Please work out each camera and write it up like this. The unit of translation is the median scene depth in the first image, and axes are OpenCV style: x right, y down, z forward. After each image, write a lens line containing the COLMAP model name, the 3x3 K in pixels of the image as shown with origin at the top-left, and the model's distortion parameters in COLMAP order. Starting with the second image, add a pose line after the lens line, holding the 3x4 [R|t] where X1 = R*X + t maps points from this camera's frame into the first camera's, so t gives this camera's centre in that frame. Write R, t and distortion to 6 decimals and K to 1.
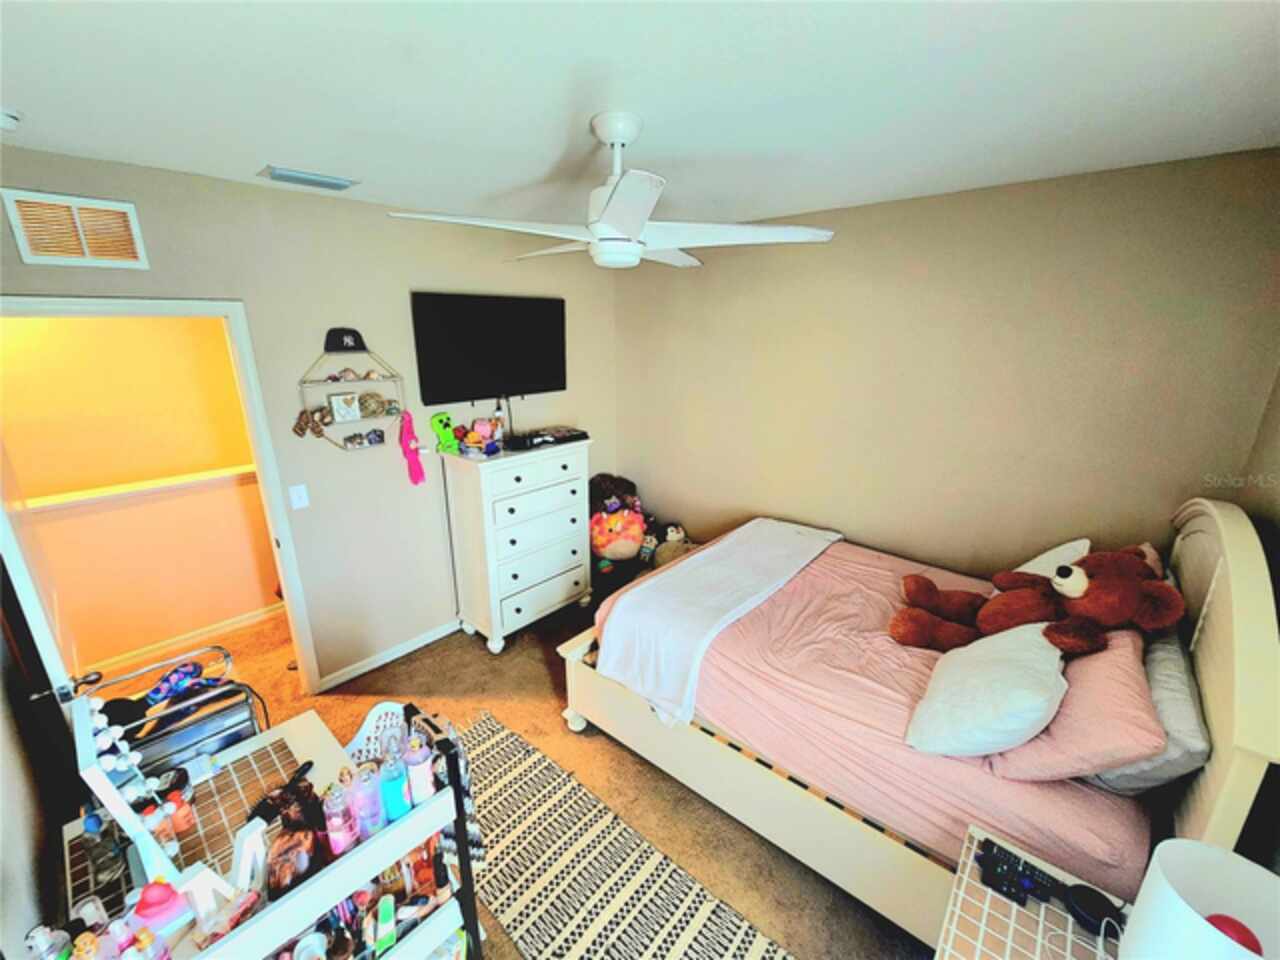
lens RADIAL K [[523.5, 0, 644.4], [0, 523.5, 480.1], [0, 0, 1]] dist [-0.000623, -0.000045]
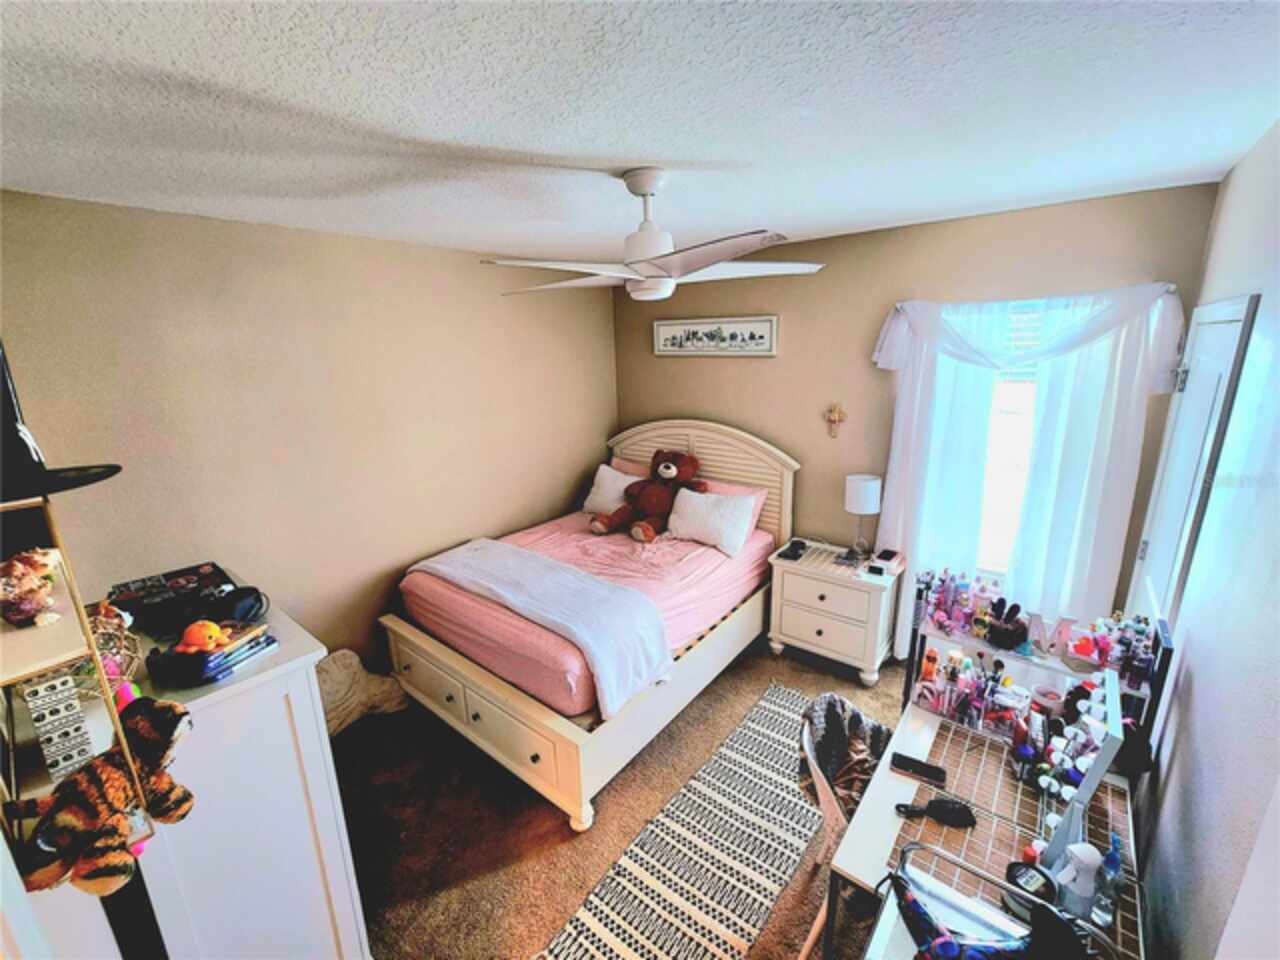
lens RADIAL K [[523.5, 0, 643.8], [0, 523.5, 478.3], [0, 0, 1]] dist [-0.000623, -0.000045]
pose [[-0.030208, -0.246013, 0.968796, -1.037516], [0.324403, 0.914358, 0.242305, -0.259056], [-0.945436, 0.321600, 0.052187, 0.892070]]
